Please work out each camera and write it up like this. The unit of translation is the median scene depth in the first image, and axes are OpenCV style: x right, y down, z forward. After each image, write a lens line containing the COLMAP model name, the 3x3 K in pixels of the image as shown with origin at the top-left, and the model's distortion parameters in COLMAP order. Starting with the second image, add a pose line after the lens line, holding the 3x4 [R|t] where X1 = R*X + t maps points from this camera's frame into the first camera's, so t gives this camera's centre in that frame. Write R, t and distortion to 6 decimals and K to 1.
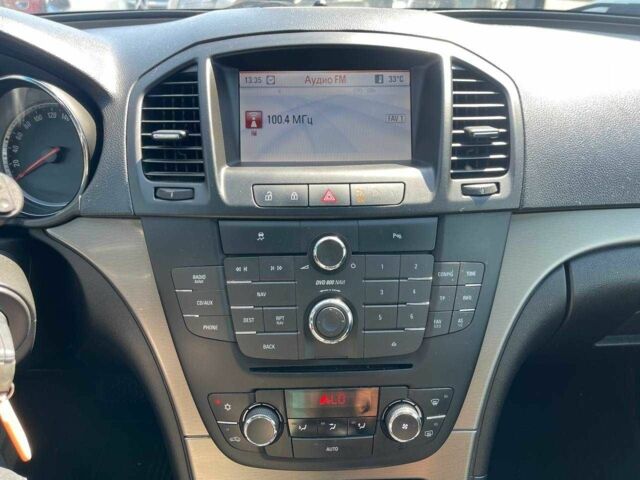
lens RADIAL K [[521.1, 0, 320.0], [0, 521.1, 240.0], [0, 0, 1]] dist [0.005305, 0.003732]
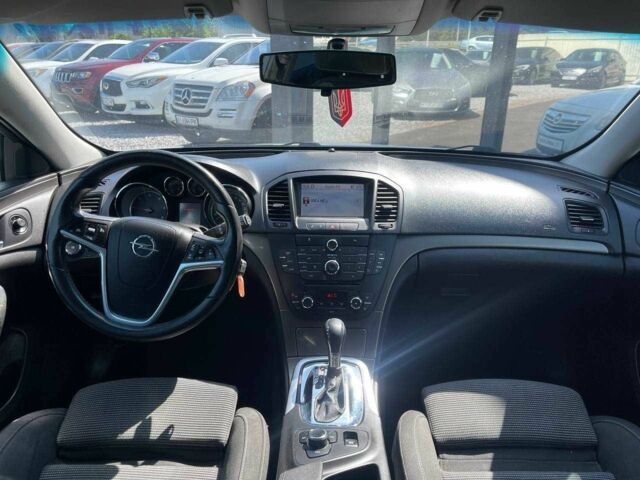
lens RADIAL K [[521.1, 0, 320.0], [0, 521.1, 240.0], [0, 0, 1]] dist [0.005305, 0.003732]
pose [[0.999475, 0.023319, -0.022496, 0.013388], [-0.026069, 0.991051, -0.130916, 0.358337], [0.019242, 0.131434, 0.991138, -1.821266]]
